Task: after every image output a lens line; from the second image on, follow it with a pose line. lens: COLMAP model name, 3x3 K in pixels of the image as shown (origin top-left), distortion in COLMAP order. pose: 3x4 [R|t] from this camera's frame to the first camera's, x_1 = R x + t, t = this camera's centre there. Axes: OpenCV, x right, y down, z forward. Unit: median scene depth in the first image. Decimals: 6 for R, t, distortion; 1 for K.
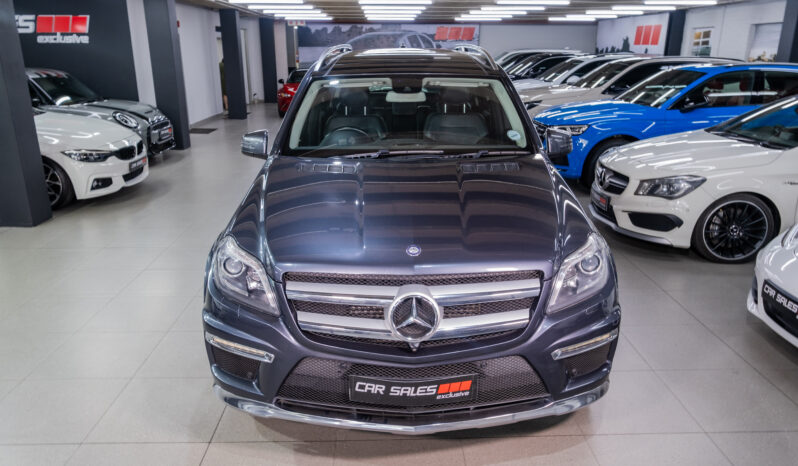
lens RADIAL K [[585.1, 0, 398.4], [0, 585.1, 251.6], [0, 0, 1]] dist [0.002528, 0.000417]
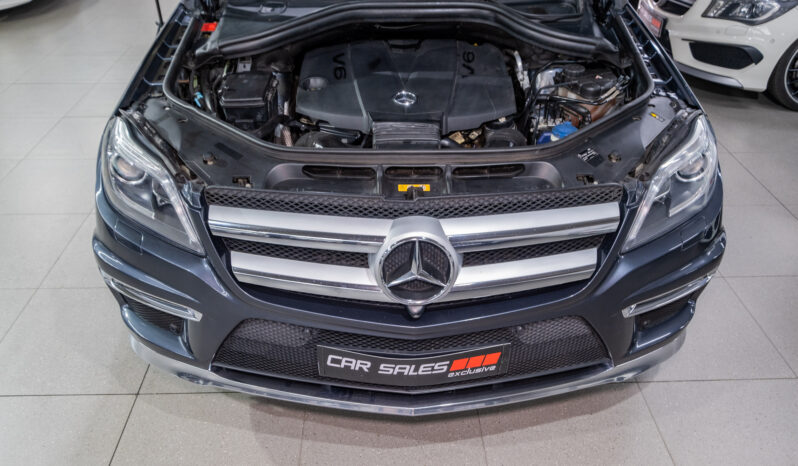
lens RADIAL K [[606.7, 0, 402.9], [0, 606.7, 251.0], [0, 0, 1]] dist [0.001343, 0.006087]
pose [[0.999851, 0.001093, 0.017221, 0.000588], [-0.006208, 0.953961, 0.299866, -0.043662], [-0.016100, -0.299929, 0.953826, 0.170196]]
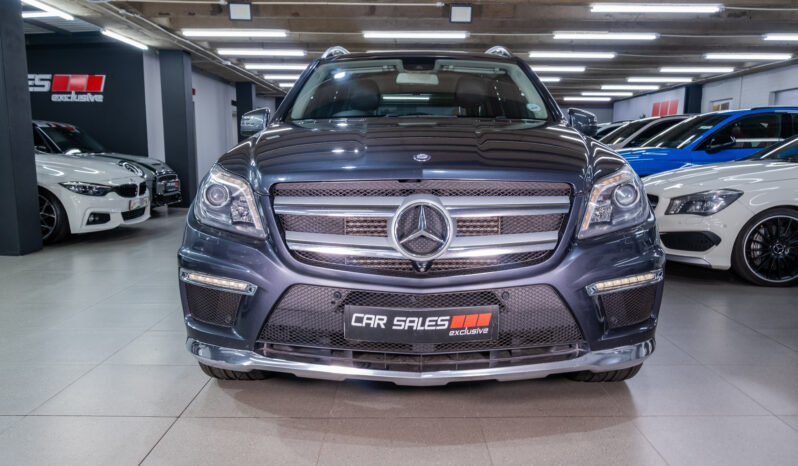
lens RADIAL K [[606.7, 0, 402.9], [0, 606.7, 251.0], [0, 0, 1]] dist [0.001343, 0.006087]
pose [[0.999828, 0.007831, -0.016832, 0.006069], [-0.010407, 0.987244, -0.158872, 0.122532], [0.015373, 0.159020, 0.987156, 0.059702]]
